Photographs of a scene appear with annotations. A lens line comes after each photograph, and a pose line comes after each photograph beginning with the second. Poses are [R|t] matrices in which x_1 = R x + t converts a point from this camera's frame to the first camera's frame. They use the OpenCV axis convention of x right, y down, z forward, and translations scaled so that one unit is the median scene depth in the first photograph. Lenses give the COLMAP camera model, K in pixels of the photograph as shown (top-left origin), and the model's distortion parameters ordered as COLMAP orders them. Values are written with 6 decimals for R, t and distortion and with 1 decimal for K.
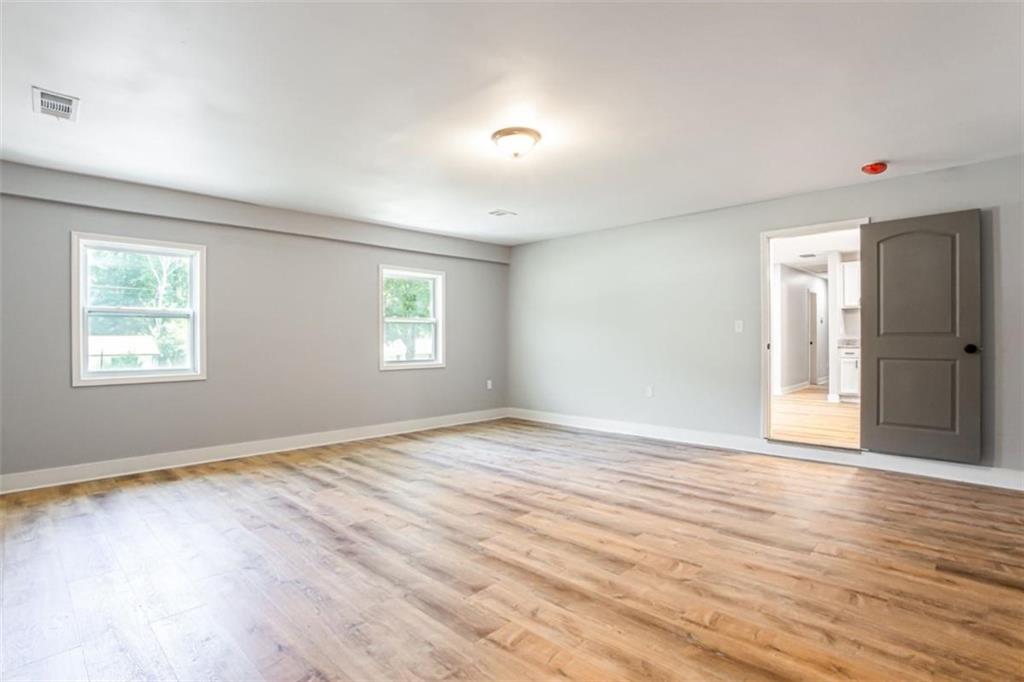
lens RADIAL K [[496.5, 0, 505.3], [0, 496.5, 343.5], [0, 0, 1]] dist [-0.068322, 0.038079]
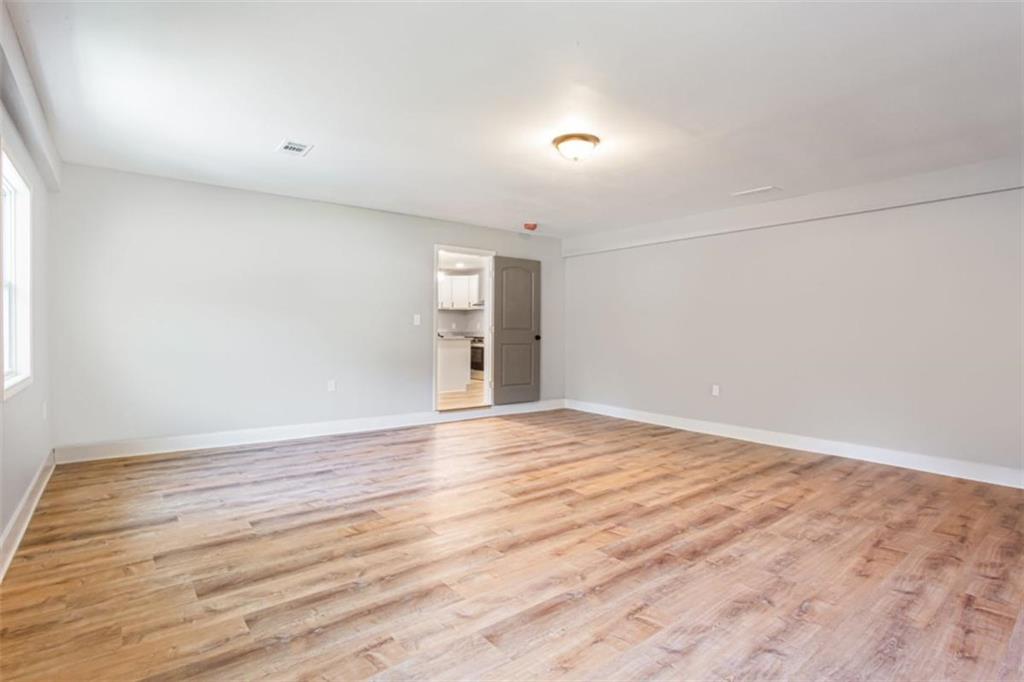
lens RADIAL K [[496.5, 0, 505.3], [0, 496.5, 343.5], [0, 0, 1]] dist [-0.068322, 0.038079]
pose [[0.132214, -0.014655, 0.991113, -1.106516], [-0.005785, 0.999862, 0.015557, 0.004490], [-0.991204, -0.007791, 0.132111, 1.054289]]
